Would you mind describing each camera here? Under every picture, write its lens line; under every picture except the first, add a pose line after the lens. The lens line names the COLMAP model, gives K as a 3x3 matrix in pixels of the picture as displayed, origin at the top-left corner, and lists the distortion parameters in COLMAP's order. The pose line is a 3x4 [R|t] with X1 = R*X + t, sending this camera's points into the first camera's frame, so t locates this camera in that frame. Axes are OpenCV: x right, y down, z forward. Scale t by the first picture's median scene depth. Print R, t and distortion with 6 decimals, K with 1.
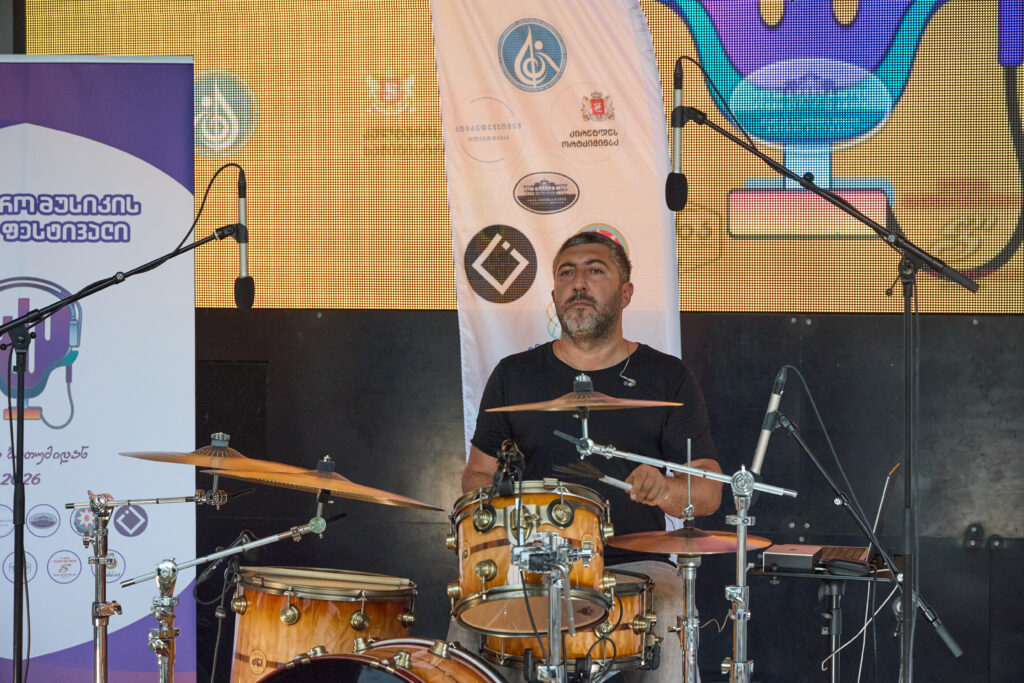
lens RADIAL K [[2733.9, 0, 514.1], [0, 2733.9, 340.5], [0, 0, 1]] dist [0.024180, 0.000000]
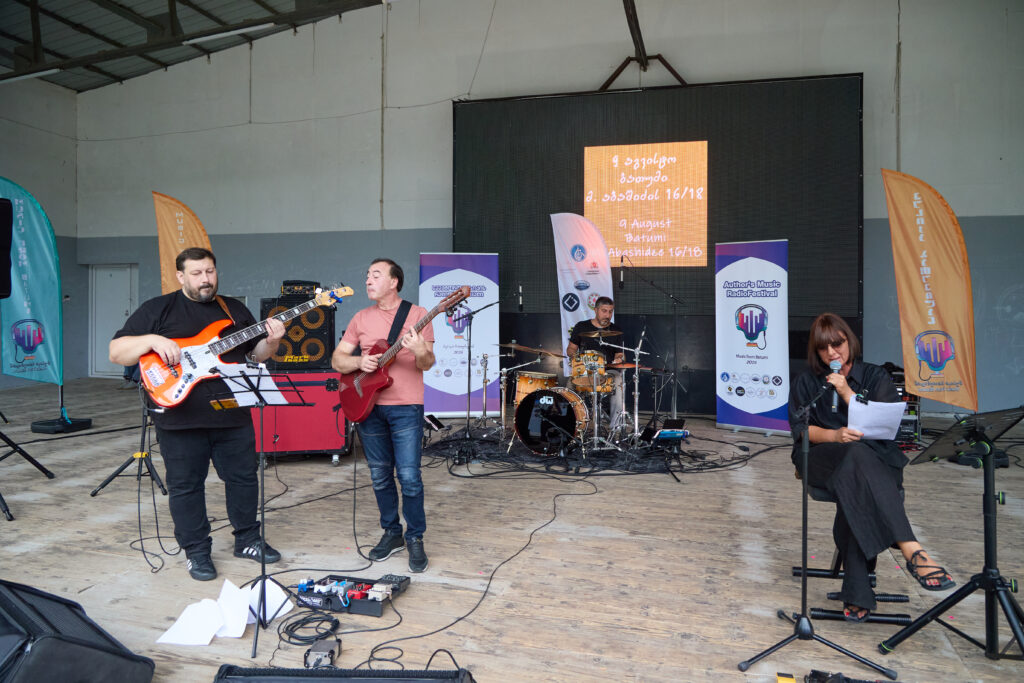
lens RADIAL K [[731.8, 0, 503.1], [0, 731.8, 283.6], [0, 0, 1]] dist [0.022710, -0.034858]
pose [[0.997967, 0.003847, -0.063620, -0.040321], [-0.007414, 0.998408, -0.055921, 0.007435], [0.063304, 0.056279, 0.996406, -0.139828]]
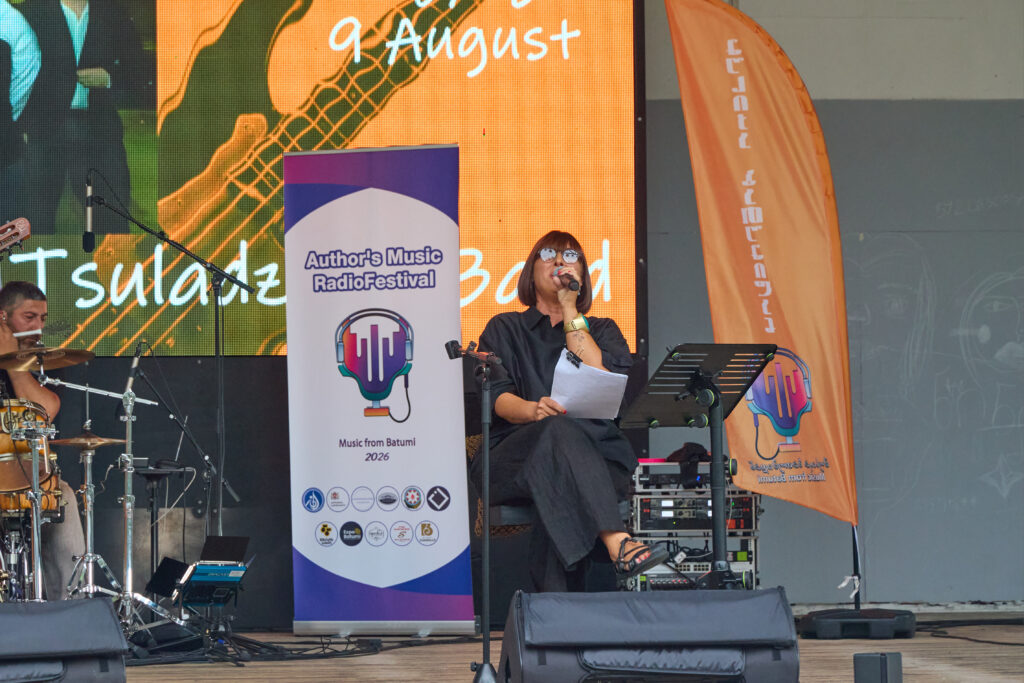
lens RADIAL K [[3654.1, 0, 448.9], [0, 3654.1, 305.6], [0, 0, 1]] dist [-0.051821, 0.000000]
pose [[0.955146, 0.004678, 0.296098, -0.308378], [0.020972, 0.996296, -0.083393, 0.139861], [-0.295391, 0.085862, 0.951510, -0.991563]]
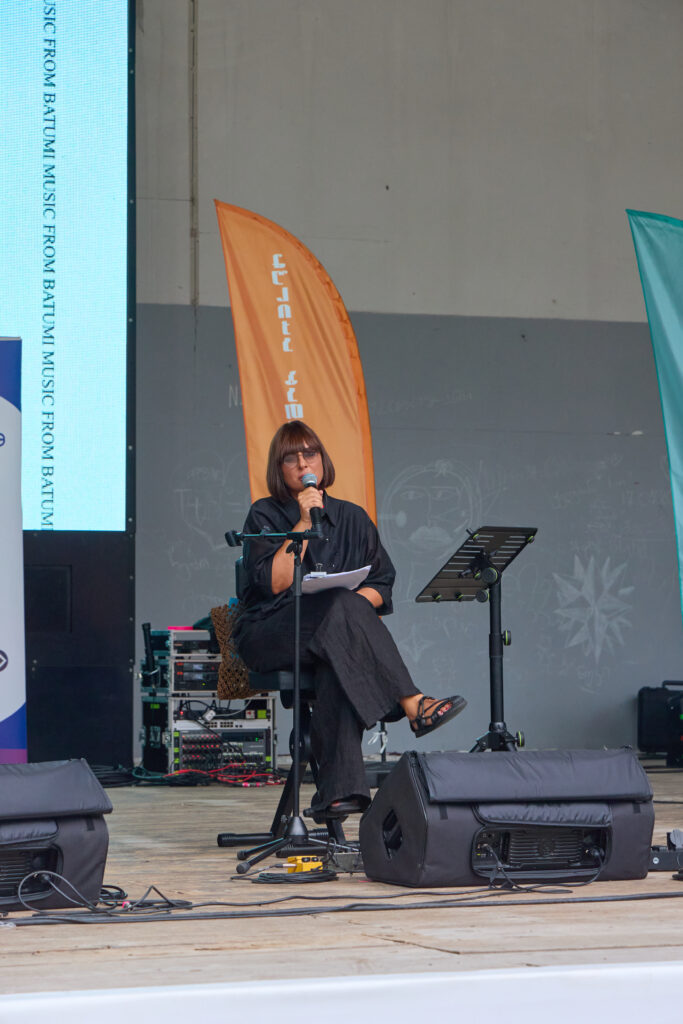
lens RADIAL K [[3150.8, 0, 311.6], [0, 3150.8, 463.6], [0, 0, 1]] dist [0.039924, 0.000000]
pose [[0.846083, 0.025433, 0.532444, -0.562848], [0.024030, 0.996026, -0.085761, 0.127195], [-0.532509, 0.085355, 0.842110, -0.793919]]
